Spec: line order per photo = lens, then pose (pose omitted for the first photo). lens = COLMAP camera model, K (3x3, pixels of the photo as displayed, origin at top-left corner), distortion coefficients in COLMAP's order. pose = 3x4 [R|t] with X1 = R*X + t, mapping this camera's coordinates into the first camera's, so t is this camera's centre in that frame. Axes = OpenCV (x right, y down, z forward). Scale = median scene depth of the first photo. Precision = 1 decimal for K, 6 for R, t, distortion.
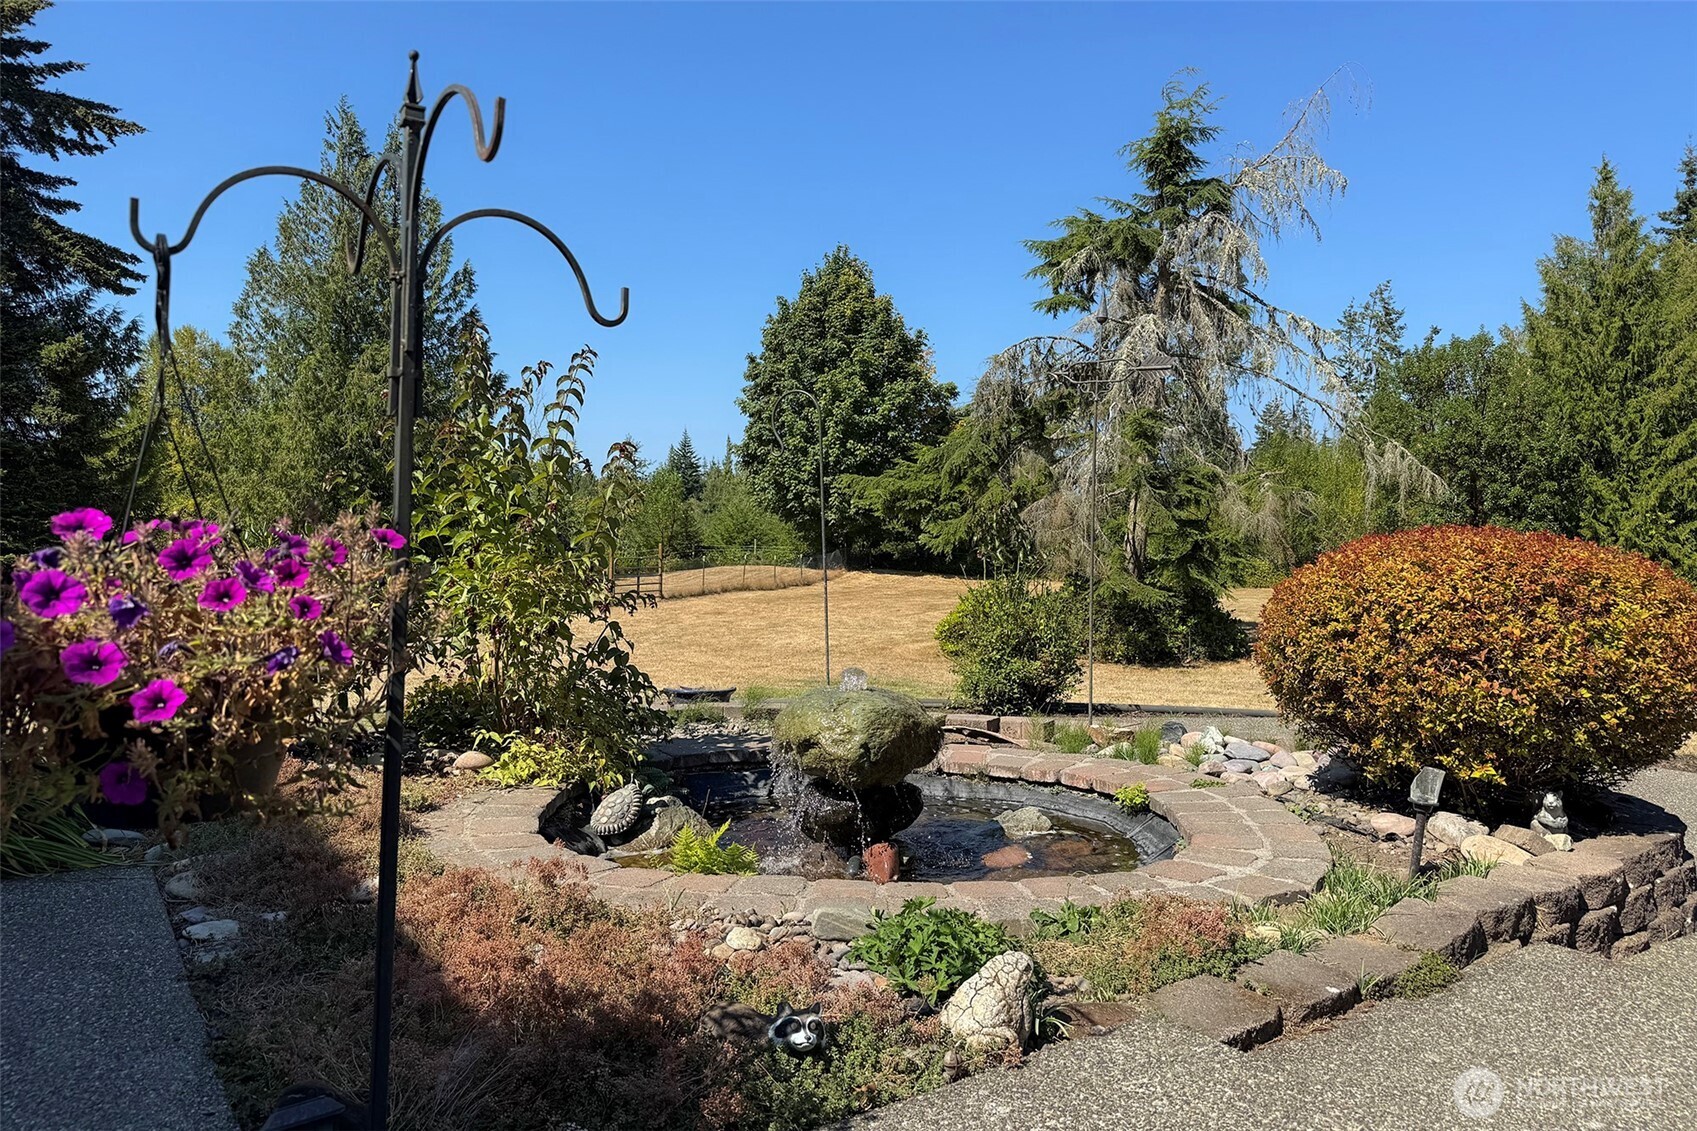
lens RADIAL K [[1165.4, 0, 848.5], [0, 1165.4, 565.5], [0, 0, 1]] dist [0.039282, -0.003807]
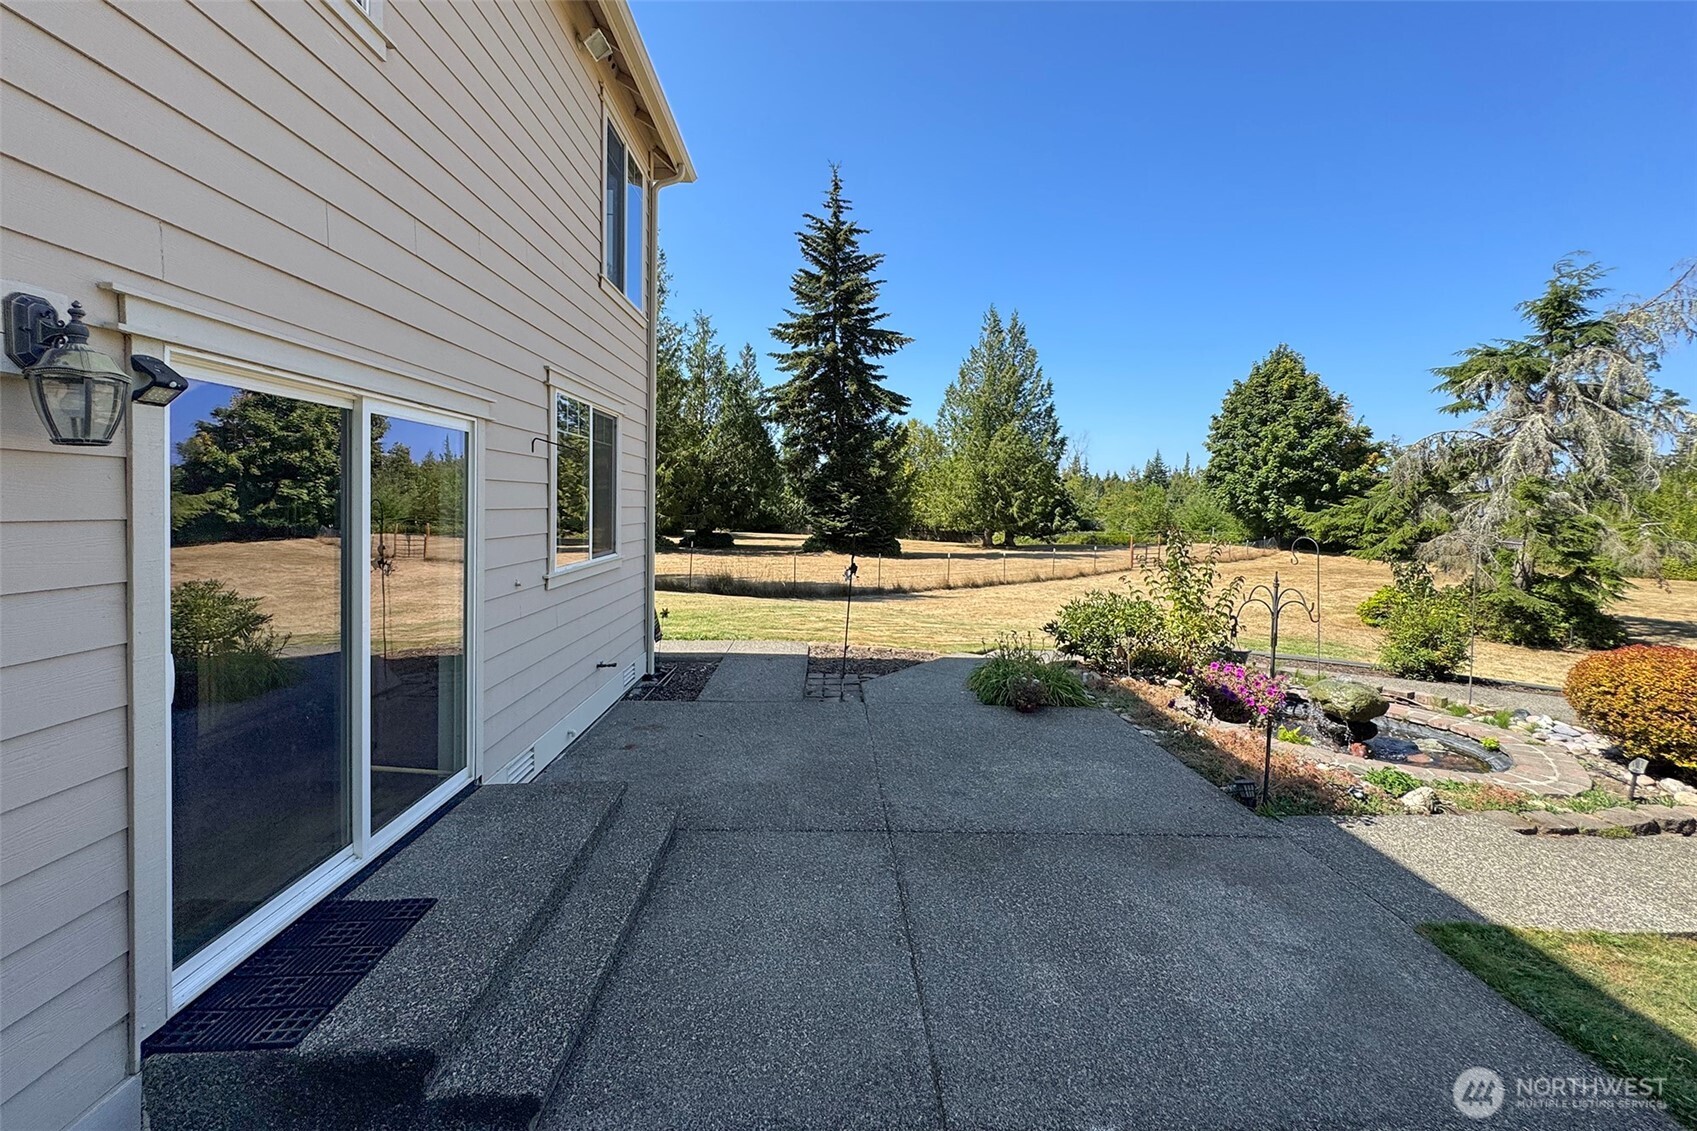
lens RADIAL K [[680.2, 0, 847.3], [0, 680.2, 512.9], [0, 0, 1]] dist [-0.002283, -0.000382]
pose [[0.848779, 0.022205, -0.528281, -0.035421], [-0.030542, 0.999509, -0.007059, -0.053822], [0.527865, 0.022126, 0.849040, -0.210647]]
